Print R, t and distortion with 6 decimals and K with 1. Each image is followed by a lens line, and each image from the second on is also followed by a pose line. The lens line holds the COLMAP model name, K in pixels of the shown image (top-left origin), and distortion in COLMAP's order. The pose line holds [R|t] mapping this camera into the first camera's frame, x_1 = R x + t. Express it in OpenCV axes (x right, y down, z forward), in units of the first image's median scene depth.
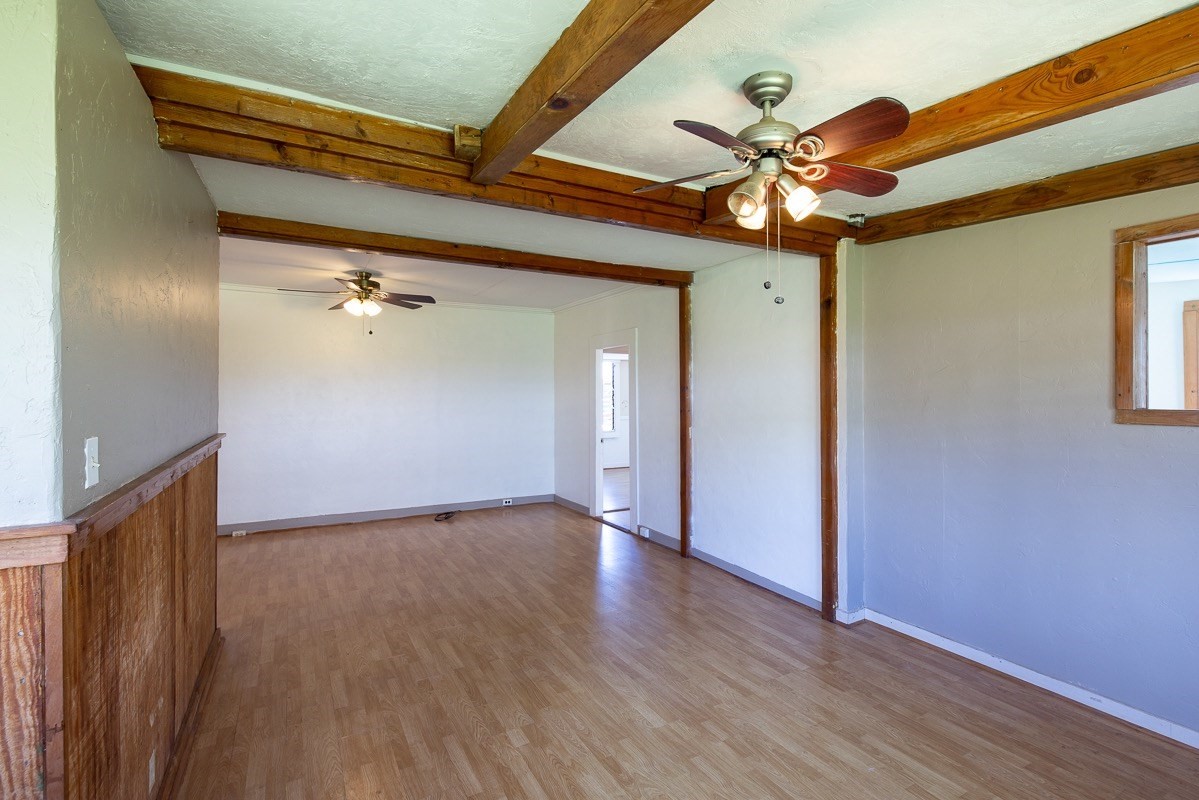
lens RADIAL K [[557.4, 0, 606.7], [0, 557.4, 388.2], [0, 0, 1]] dist [0.003684, 0.001775]
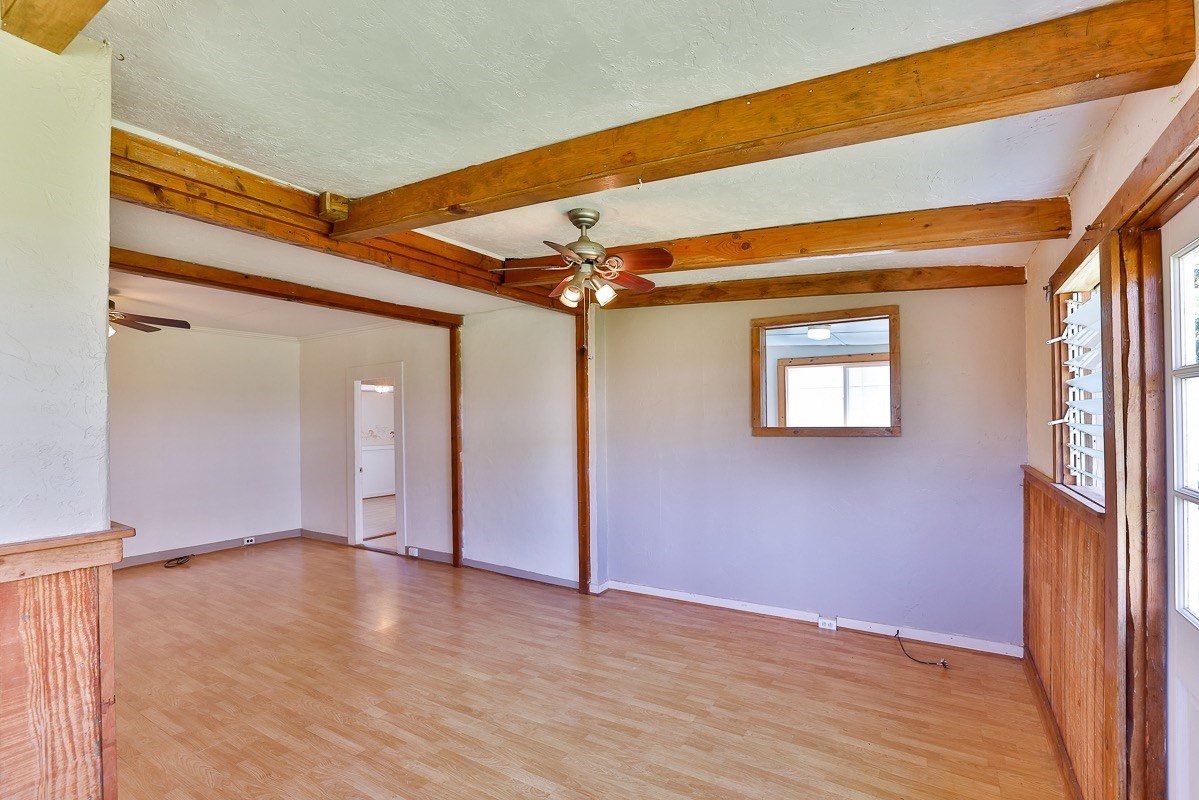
lens RADIAL K [[557.4, 0, 575.2], [0, 557.4, 419.6], [0, 0, 1]] dist [0.003684, 0.001775]
pose [[0.895958, -0.009466, 0.444037, -0.247925], [0.008588, 0.999955, 0.003988, 0.002447], [-0.444055, 0.000240, 0.895999, -0.206840]]
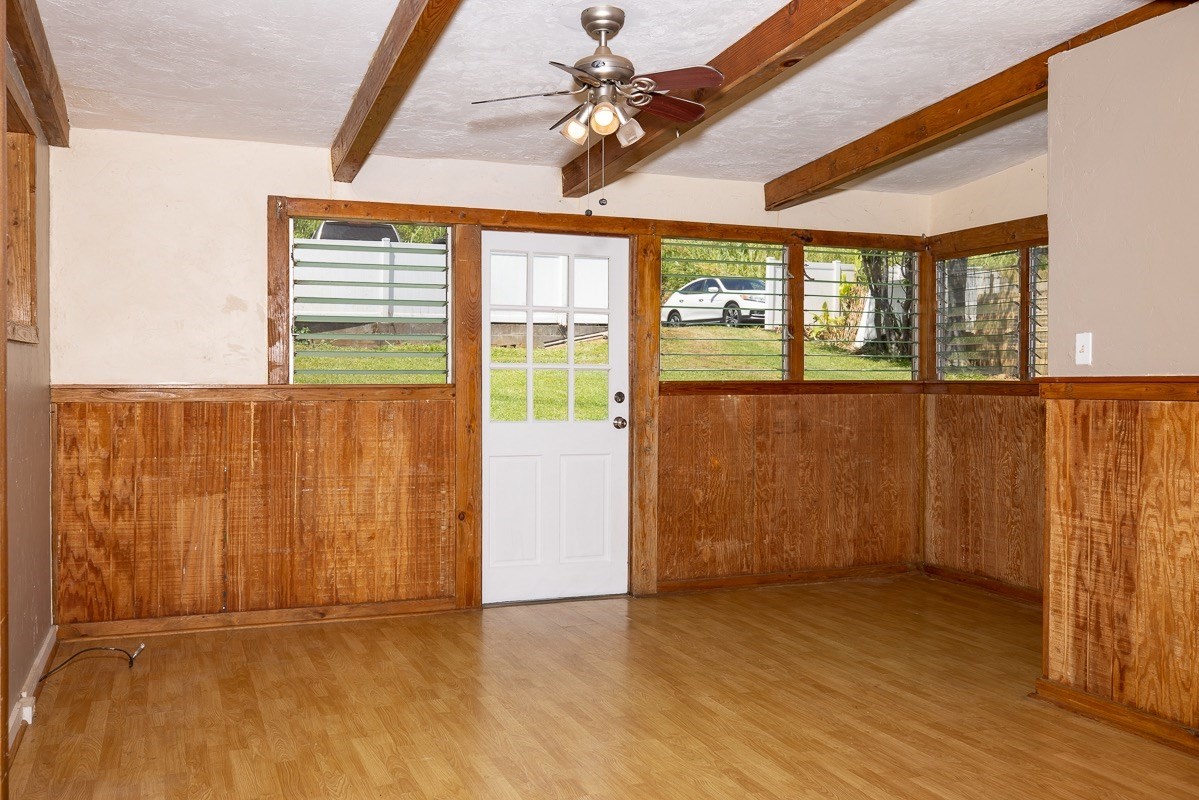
lens RADIAL K [[1005.9, 0, 579.0], [0, 1005.9, 403.8], [0, 0, 1]] dist [0.019766, -0.035579]
pose [[-0.990805, -0.002190, 0.135283, 0.041566], [0.000839, 0.999750, 0.022328, 0.097626], [-0.135298, 0.022236, -0.990555, 1.802523]]
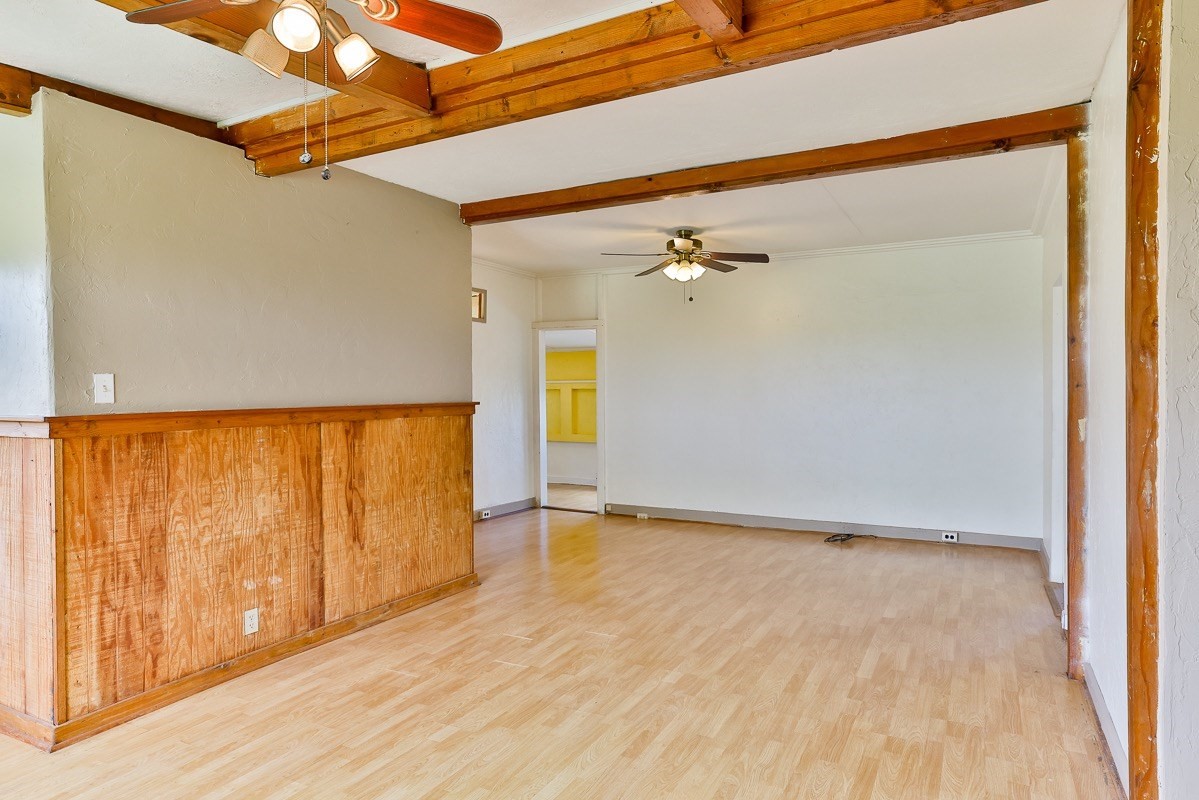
lens RADIAL K [[720.3, 0, 603.1], [0, 720.3, 407.6], [0, 0, 1]] dist [0.002889, 0.001225]
pose [[0.541149, 0.016439, -0.840766, 0.771580], [0.009910, 0.999615, 0.025924, 0.064848], [0.840868, -0.022361, 0.540778, 0.498632]]
